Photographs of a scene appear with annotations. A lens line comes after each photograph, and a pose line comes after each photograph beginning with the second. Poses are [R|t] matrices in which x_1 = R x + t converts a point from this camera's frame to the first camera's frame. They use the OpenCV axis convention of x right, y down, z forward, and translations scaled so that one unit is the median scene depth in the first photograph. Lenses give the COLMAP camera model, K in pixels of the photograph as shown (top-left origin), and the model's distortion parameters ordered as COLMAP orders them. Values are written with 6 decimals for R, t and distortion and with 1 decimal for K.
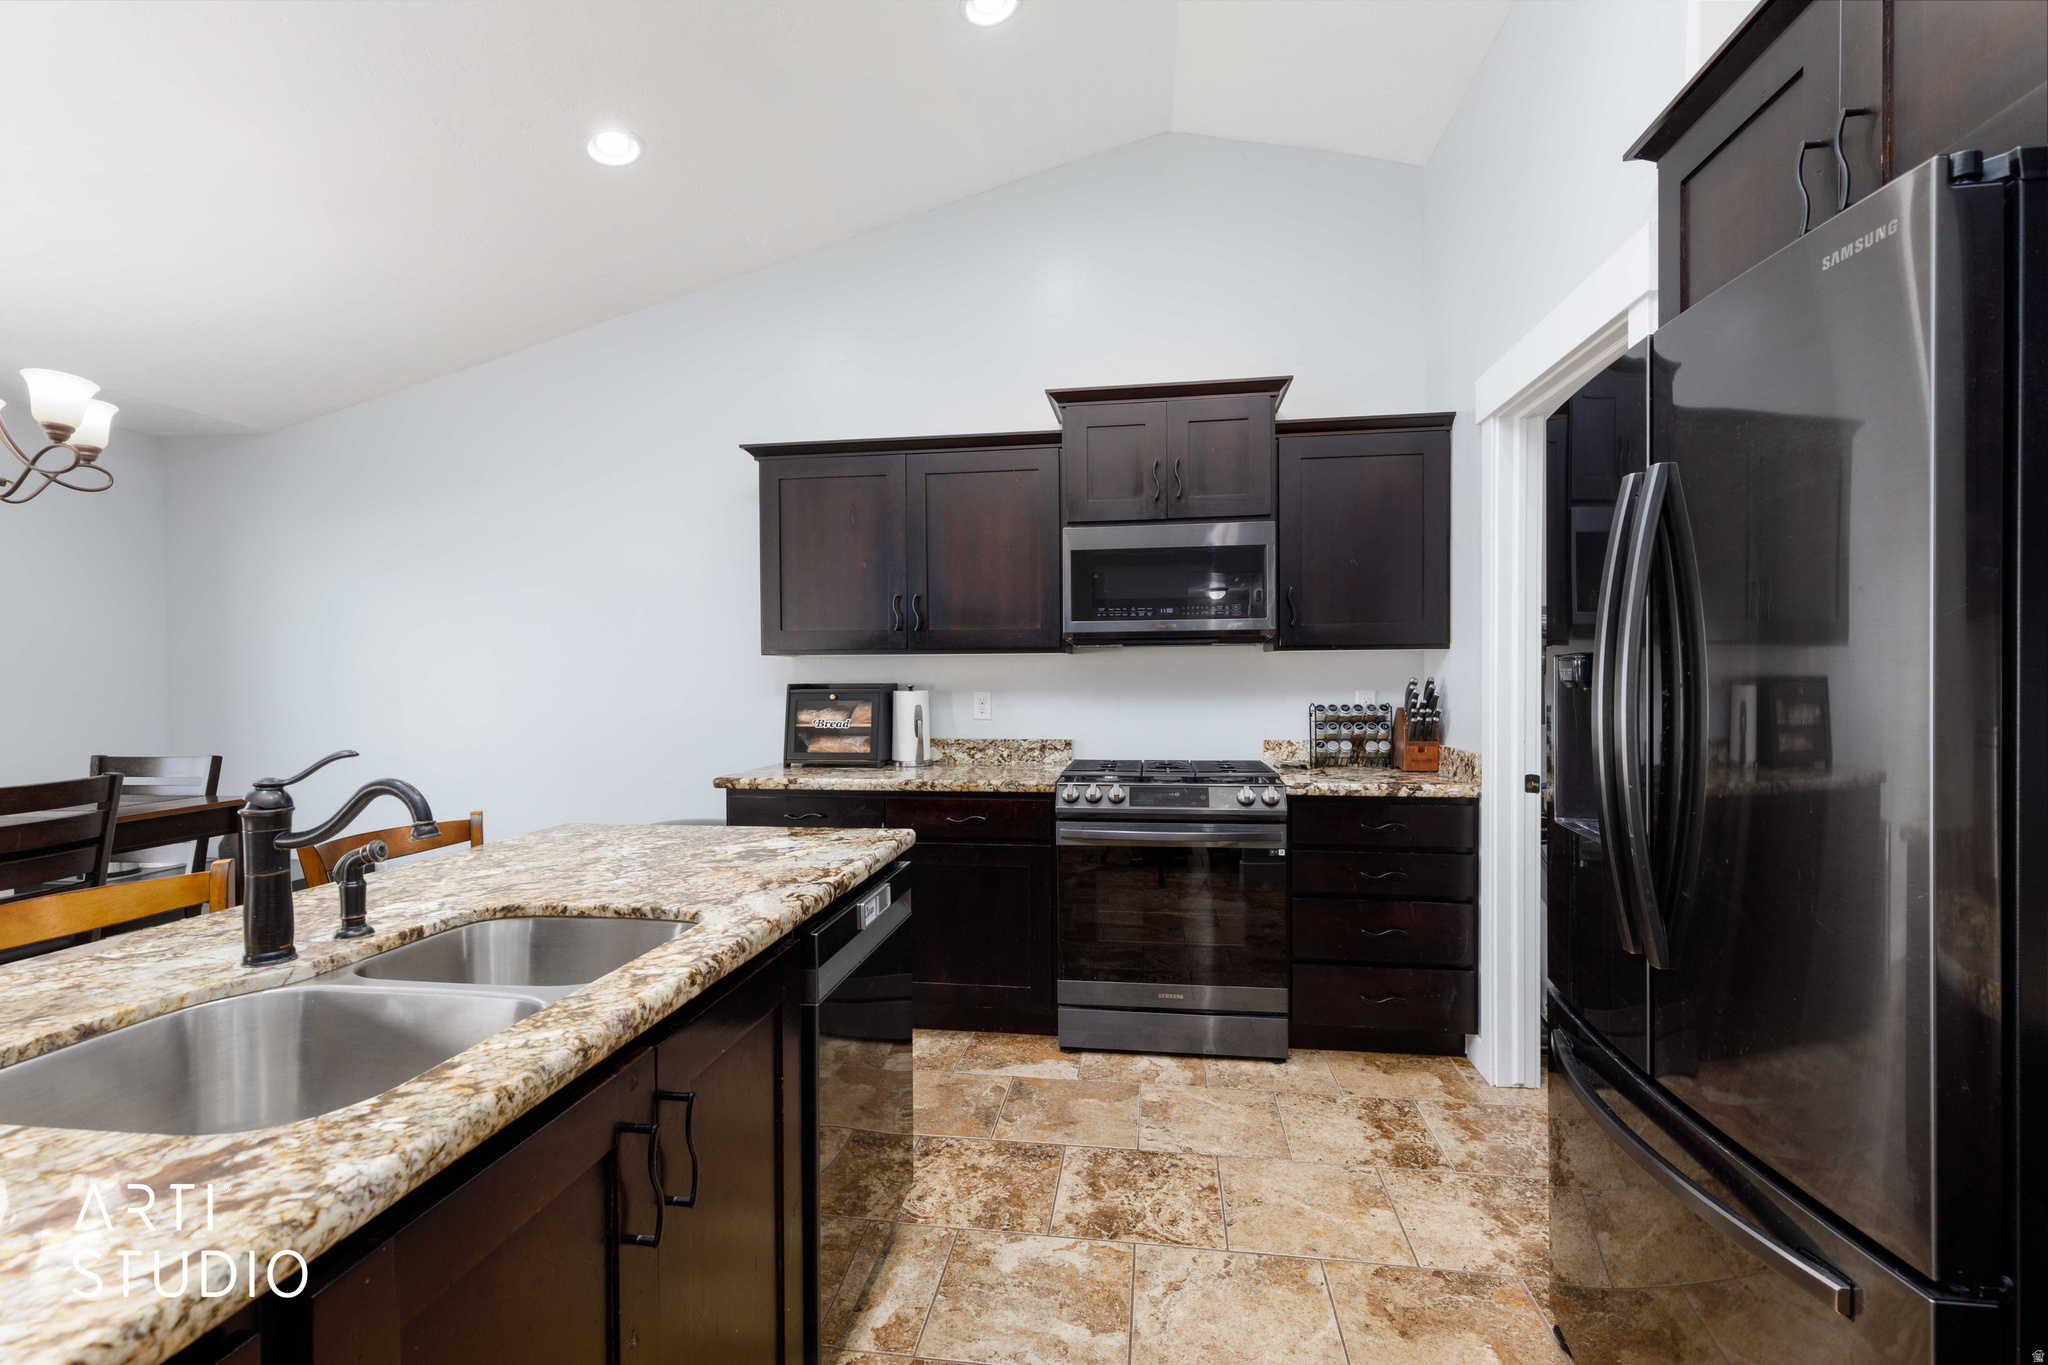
lens RADIAL K [[916.3, 0, 1019.8], [0, 916.3, 680.6], [0, 0, 1]] dist [0.008818, -0.001803]
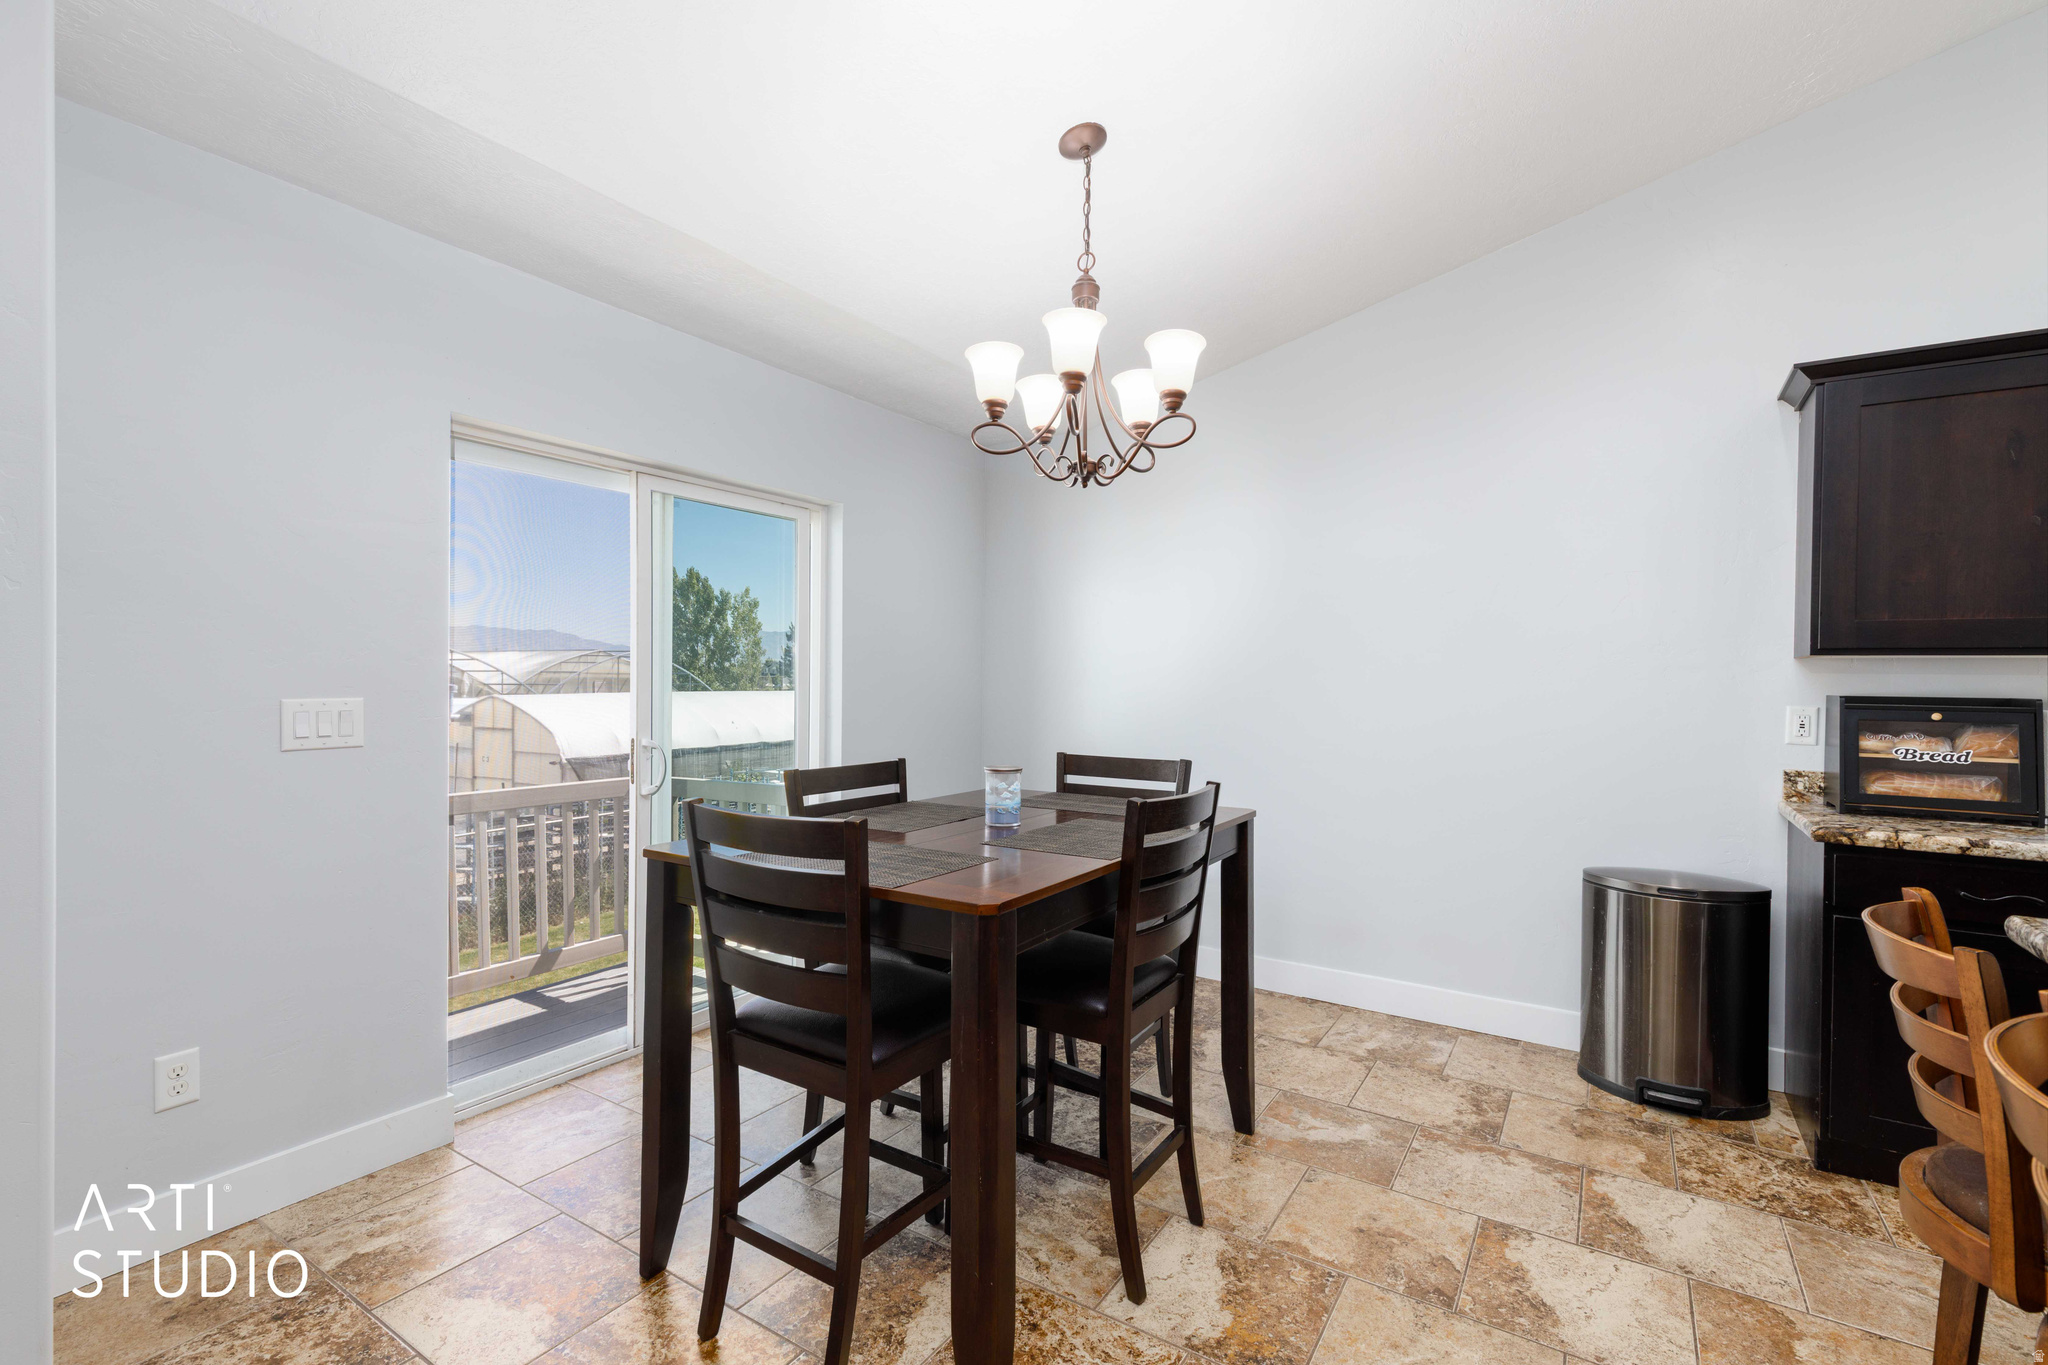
lens RADIAL K [[916.3, 0, 1034.8], [0, 916.3, 683.1], [0, 0, 1]] dist [0.008818, -0.001803]
pose [[0.907782, 0.018847, -0.419018, -0.607290], [-0.020166, 0.999796, 0.001280, 0.005993], [0.418956, 0.007288, 0.907977, 0.105385]]
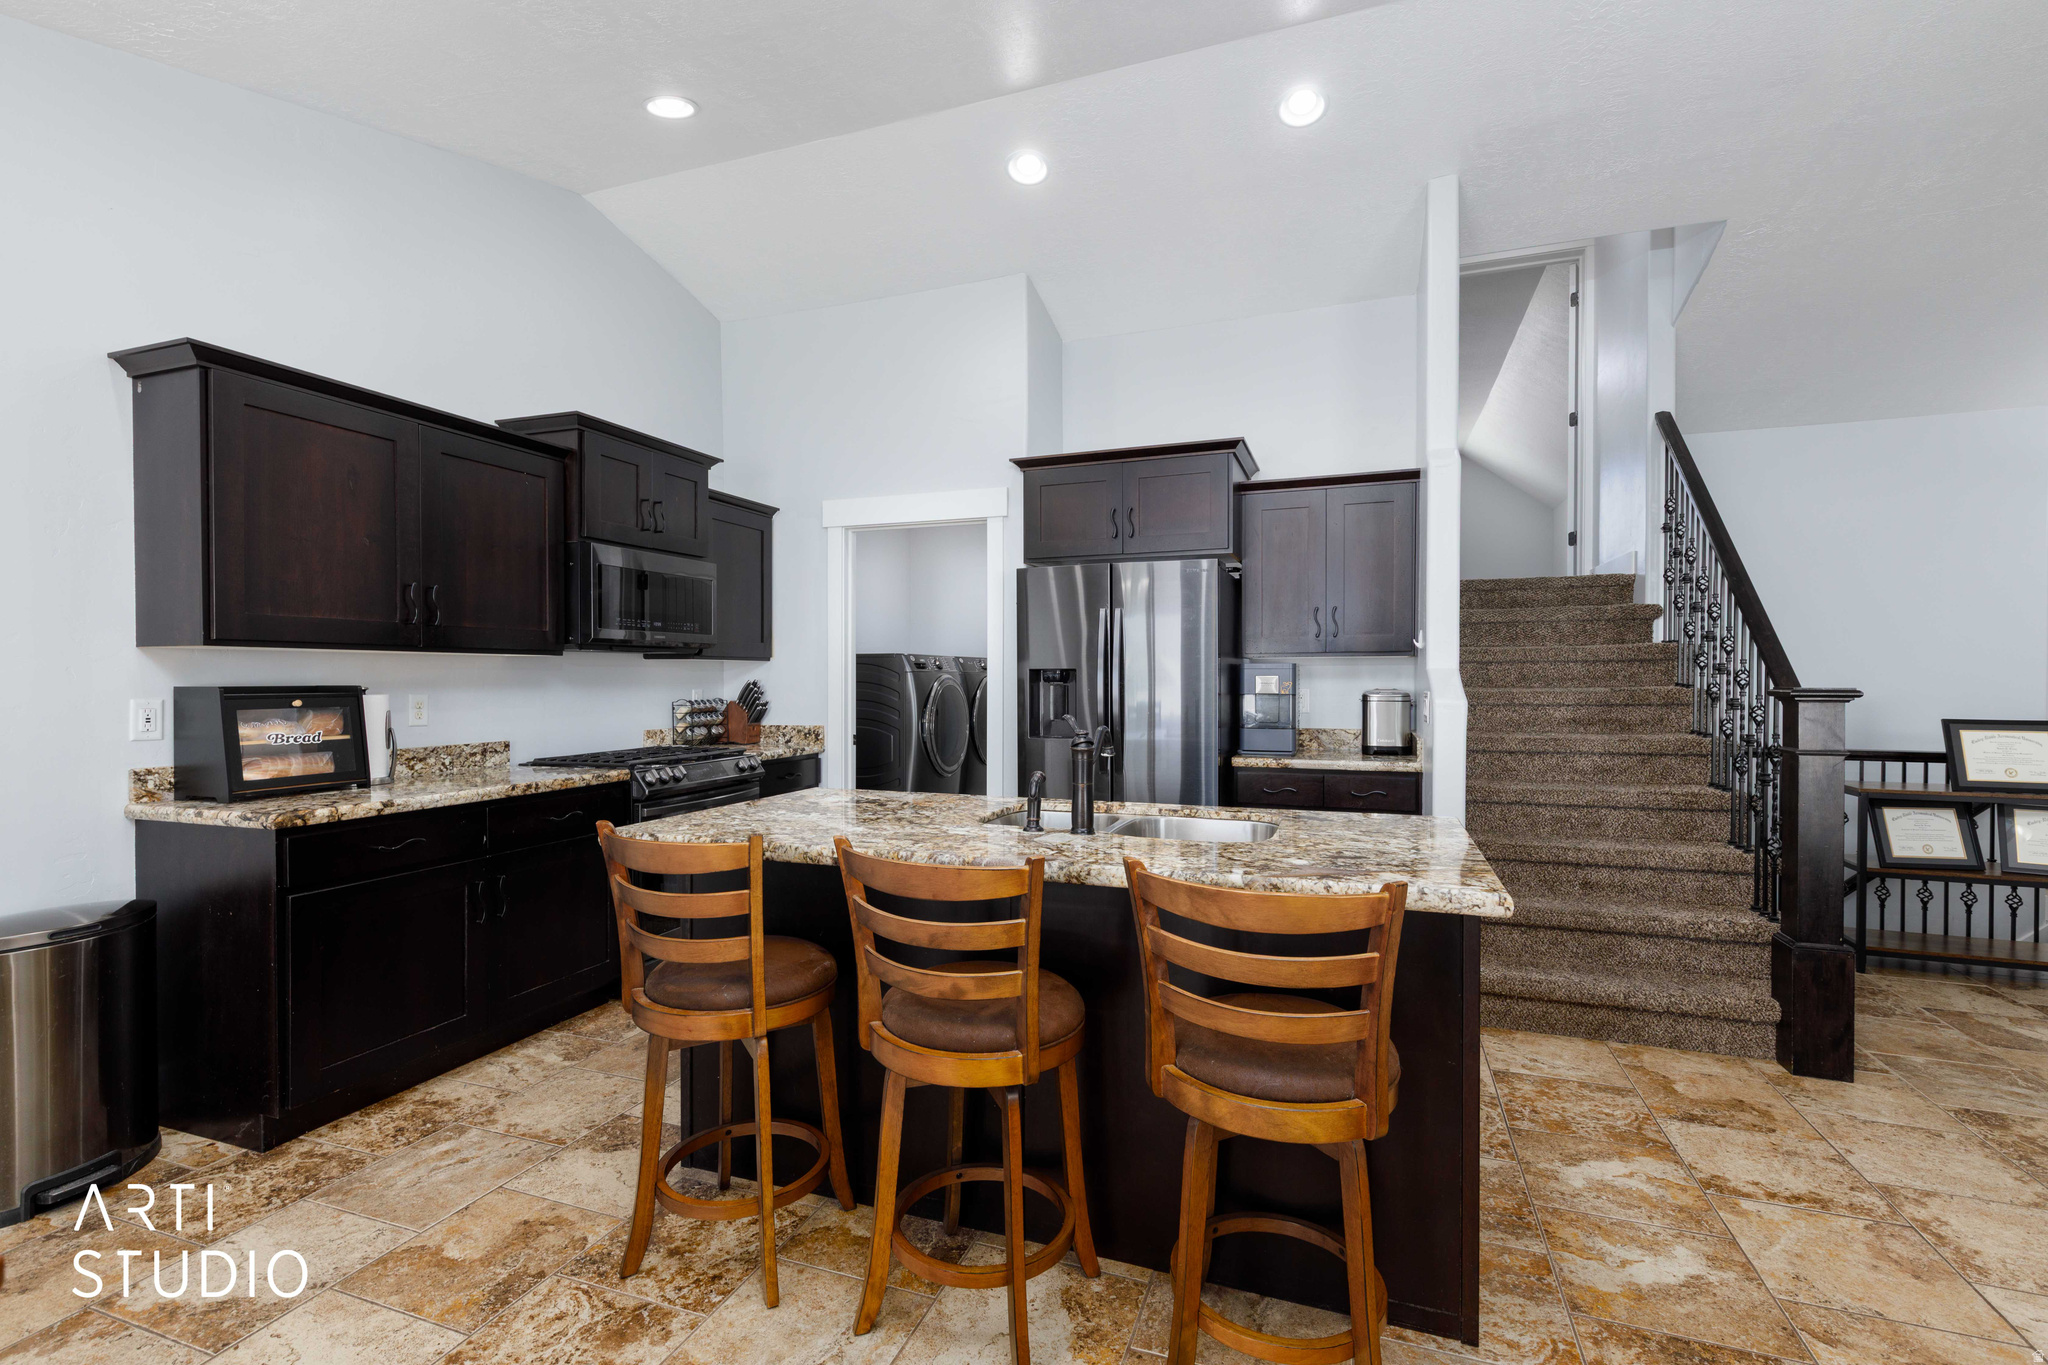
lens RADIAL K [[916.3, 0, 1010.0], [0, 916.3, 678.6], [0, 0, 1]] dist [0.008818, -0.001803]
pose [[0.216988, 0.004275, 0.976165, -0.952828], [0.007947, 0.999950, -0.006146, 0.007518], [-0.976142, 0.009091, 0.216943, 0.287546]]
